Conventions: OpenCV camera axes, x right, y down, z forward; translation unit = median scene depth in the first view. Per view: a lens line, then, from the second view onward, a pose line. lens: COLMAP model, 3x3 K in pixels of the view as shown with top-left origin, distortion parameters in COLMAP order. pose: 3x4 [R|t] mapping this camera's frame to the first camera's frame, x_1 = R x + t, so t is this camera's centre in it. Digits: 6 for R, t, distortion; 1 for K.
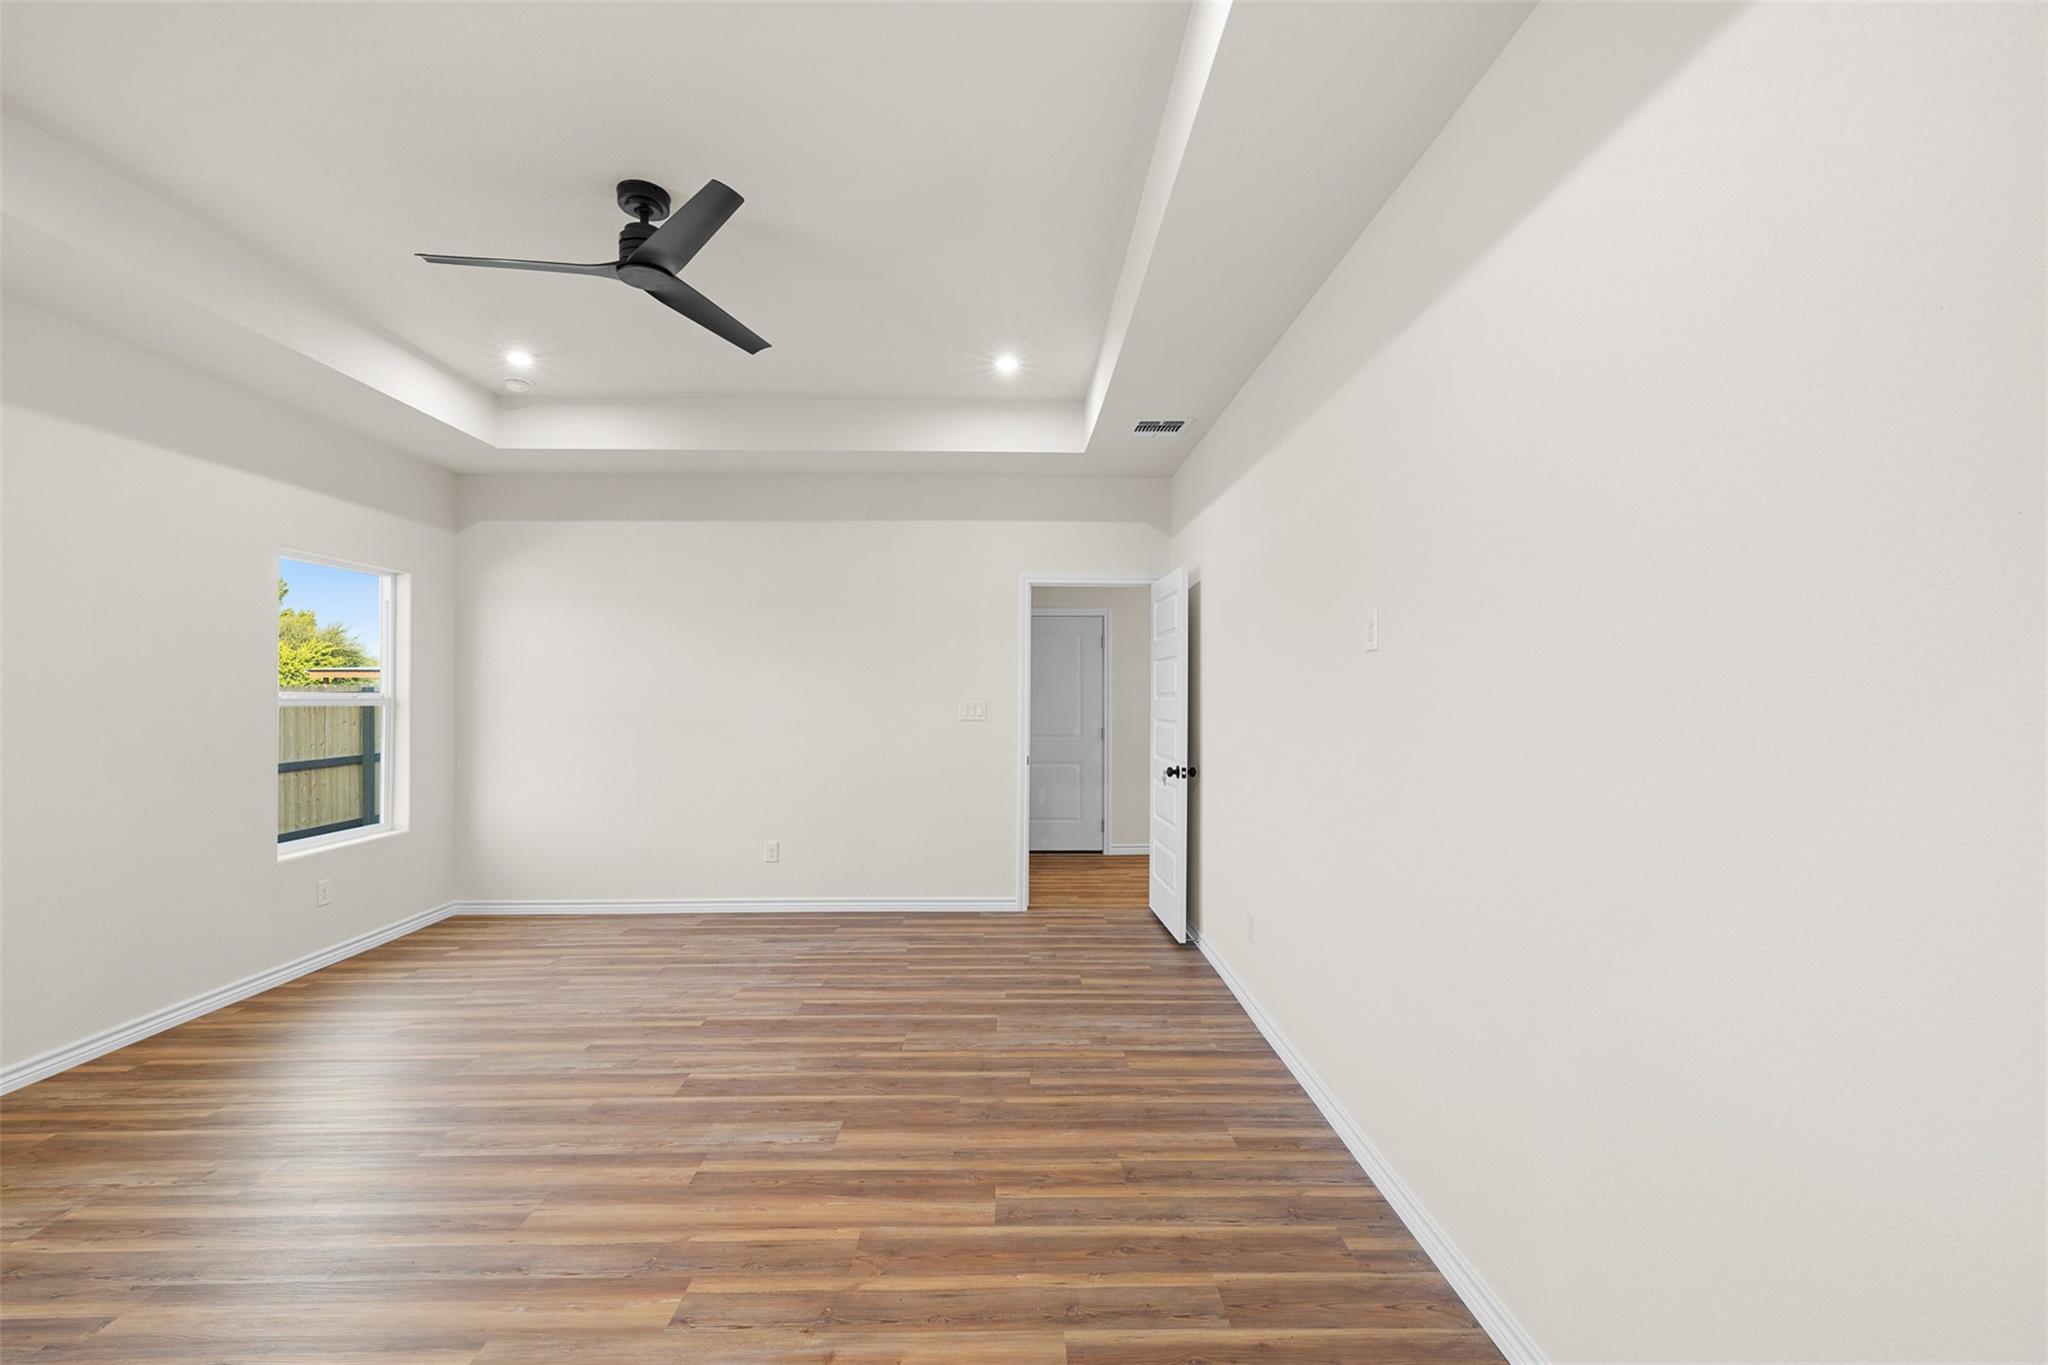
lens RADIAL K [[867.3, 0, 1025.2], [0, 867.3, 689.2], [0, 0, 1]] dist [0.000388, -0.000231]
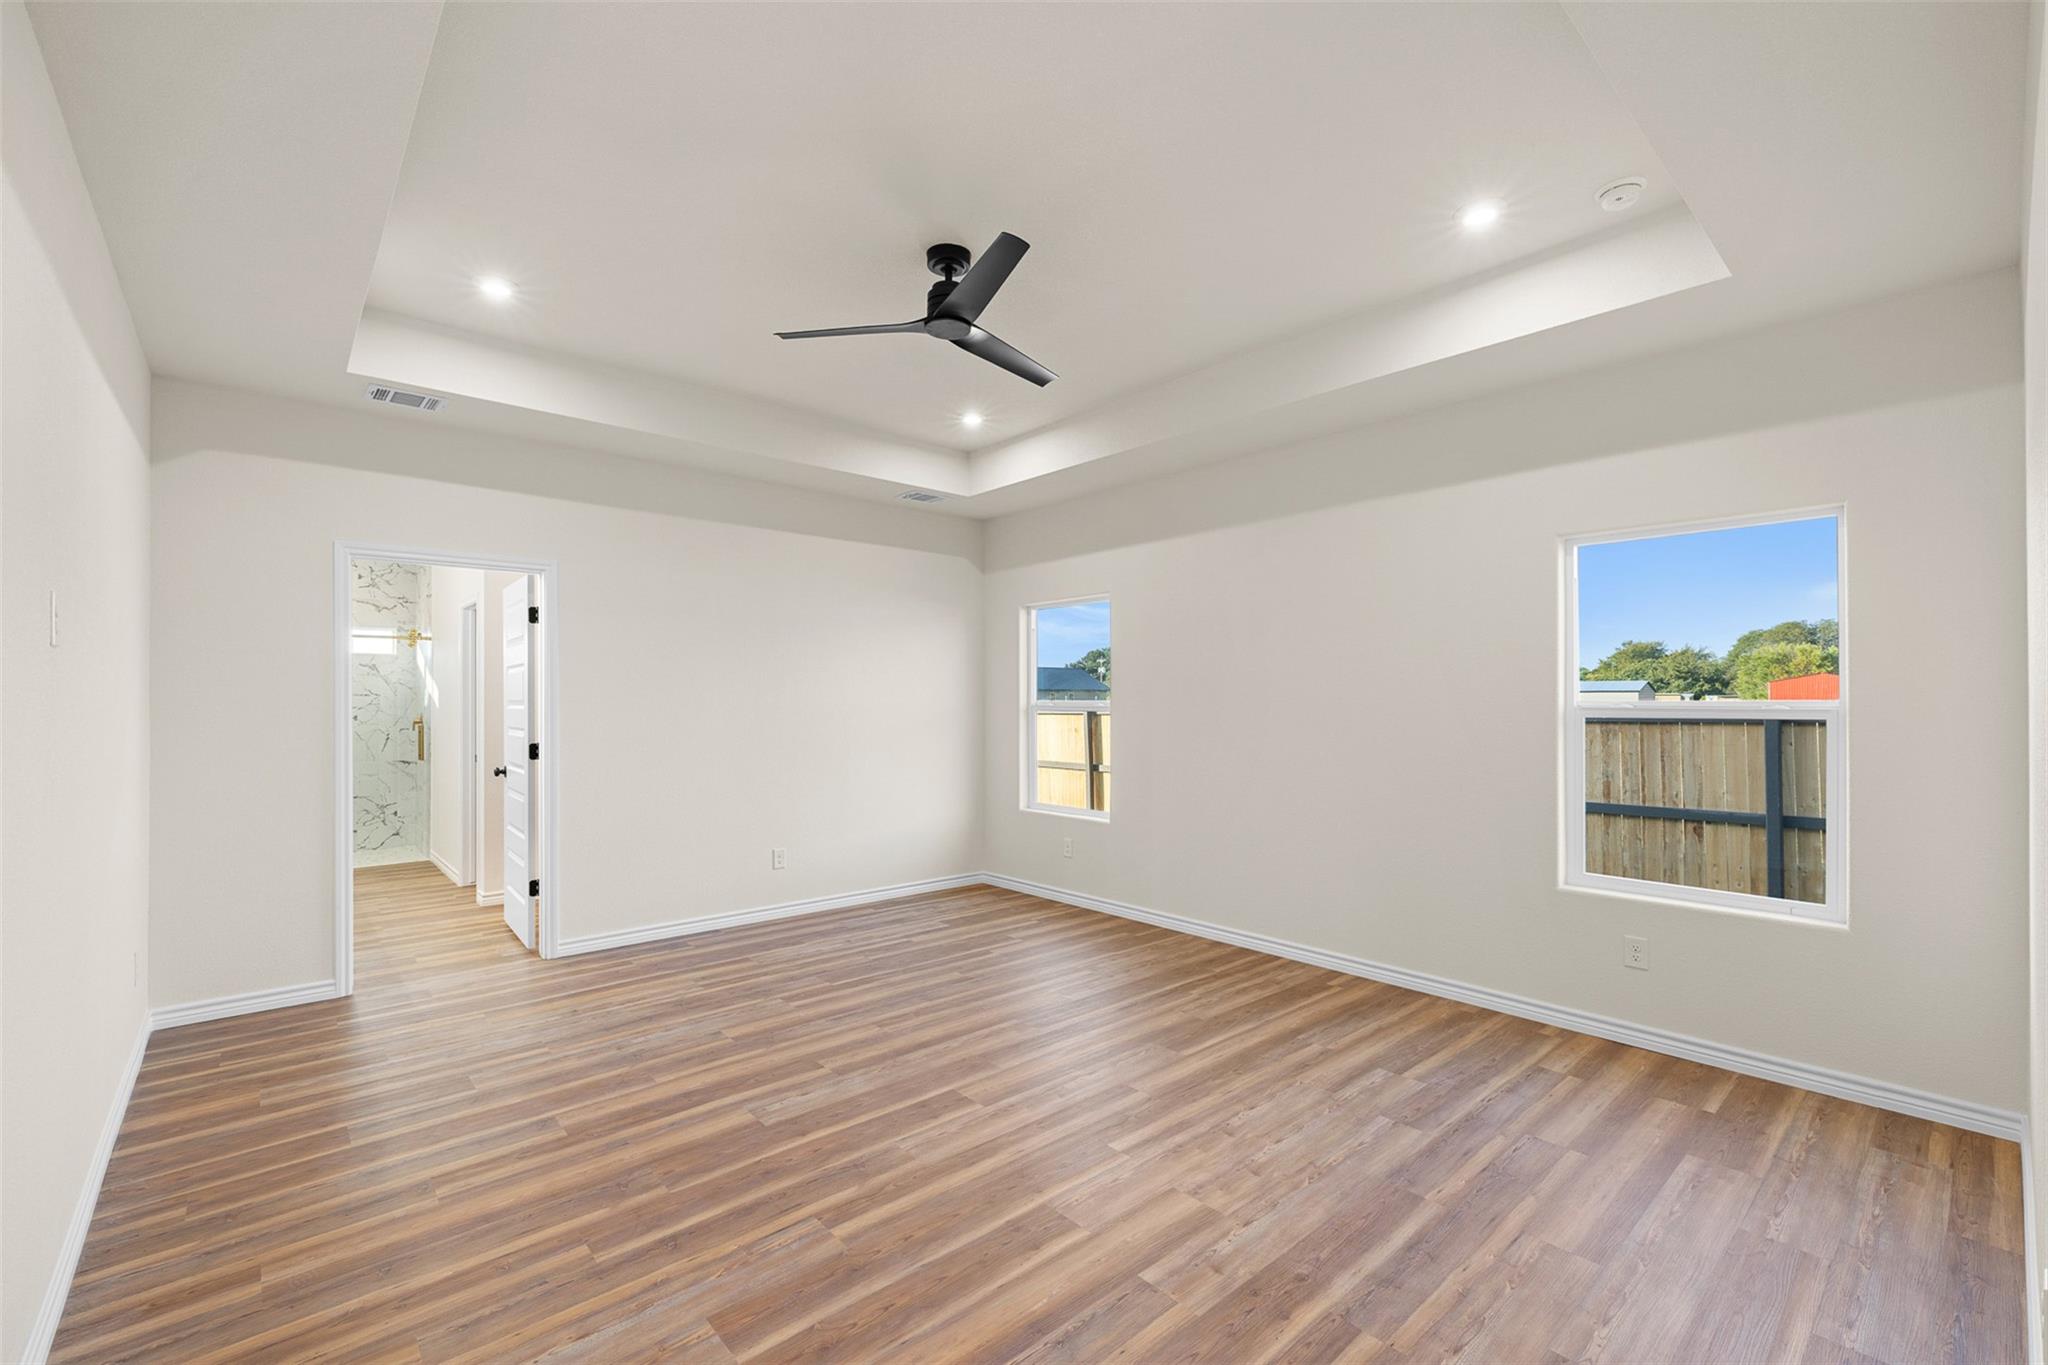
lens RADIAL K [[867.3, 0, 1027.0], [0, 867.3, 693.1], [0, 0, 1]] dist [0.000388, -0.000231]
pose [[-0.760954, -0.006523, -0.648773, 0.189143], [0.000940, 0.999937, -0.011155, 0.004574], [0.648805, -0.009098, -0.760901, 1.710439]]
